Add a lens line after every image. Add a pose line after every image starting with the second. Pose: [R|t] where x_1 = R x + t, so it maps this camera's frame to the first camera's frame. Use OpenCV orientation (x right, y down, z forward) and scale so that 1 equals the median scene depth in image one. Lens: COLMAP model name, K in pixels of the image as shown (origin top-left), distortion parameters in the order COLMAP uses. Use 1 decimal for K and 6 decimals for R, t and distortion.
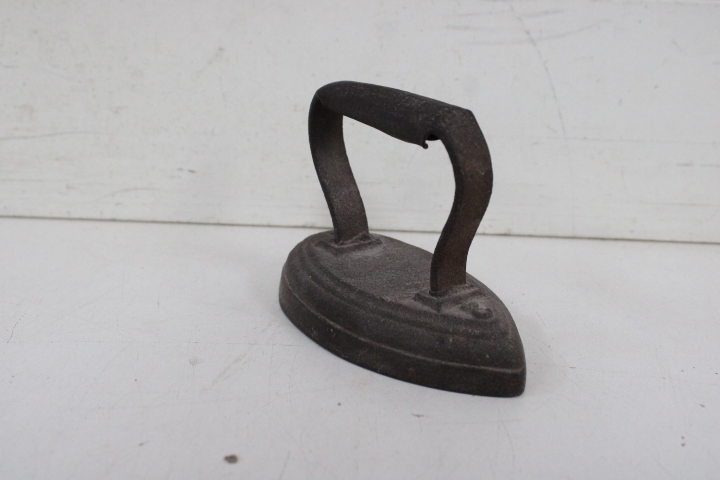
lens RADIAL K [[867.3, 0, 356.6], [0, 867.3, 237.7], [0, 0, 1]] dist [-0.076218, 0.095322]
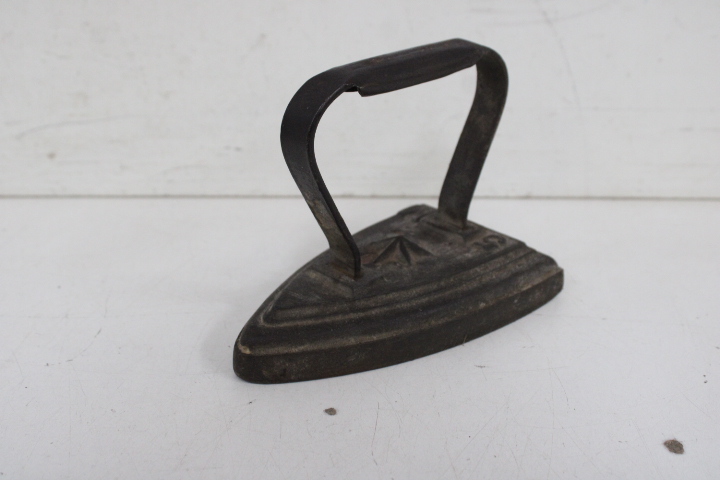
lens RADIAL K [[867.3, 0, 356.6], [0, 867.3, 237.7], [0, 0, 1]] dist [-0.076218, 0.095322]
pose [[0.998593, -0.037723, 0.037257, -0.087857], [0.035082, 0.996988, 0.069172, -0.036238], [-0.039754, -0.067768, 0.996909, -0.097331]]
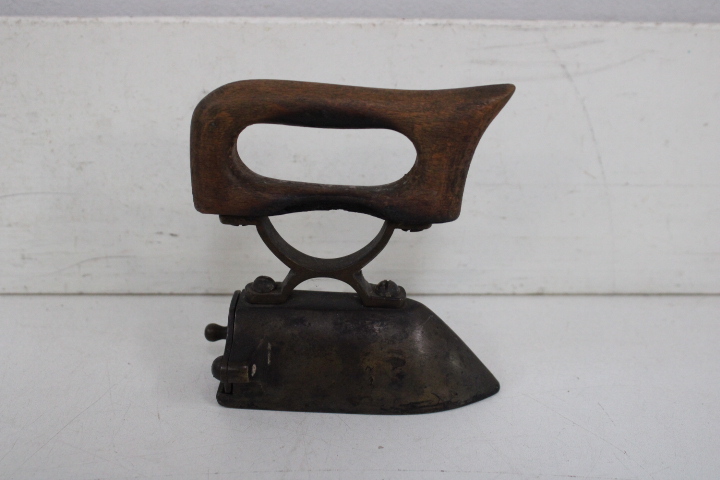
lens RADIAL K [[926.2, 0, 357.4], [0, 926.2, 244.5], [0, 0, 1]] dist [-0.062137, 0.103506]
pose [[0.995708, -0.037961, 0.084405, -0.088831], [0.034365, 0.998456, 0.043653, -0.101922], [-0.085931, -0.040565, 0.995475, 0.082711]]
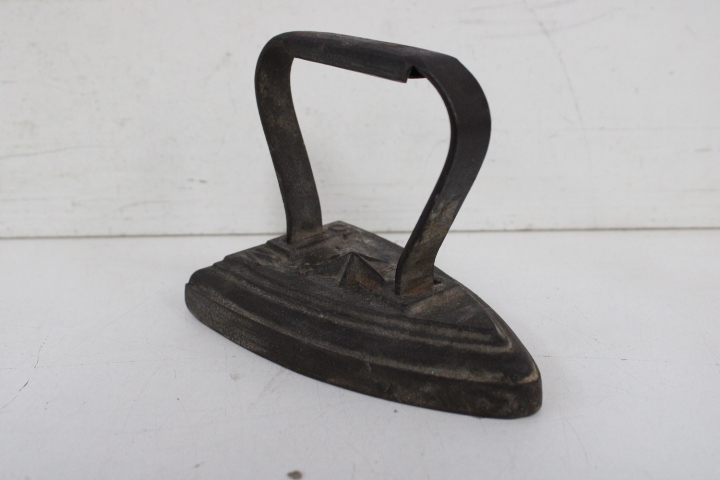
lens RADIAL K [[867.3, 0, 356.6], [0, 867.3, 237.7], [0, 0, 1]] dist [-0.076218, 0.095322]
pose [[0.997816, -0.051810, 0.040977, -0.062292], [0.052217, 0.998596, -0.008944, 0.003943], [-0.040456, 0.011064, 0.999120, 0.024883]]
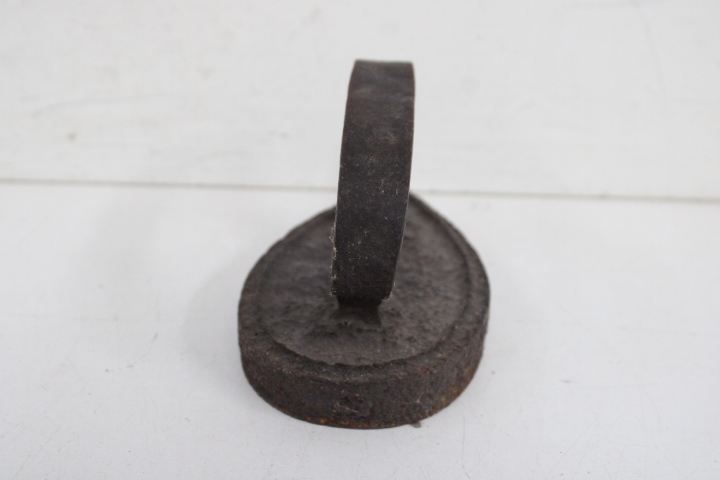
lens RADIAL K [[1110.6, 0, 360.0], [0, 1110.6, 240.0], [0, 0, 1]] dist [-0.005653, 0.030761]
pose [[0.998241, -0.014231, 0.057545, -0.180814], [0.009233, 0.996236, 0.086189, -0.067233], [-0.058555, -0.085506, 0.994616, -0.259345]]
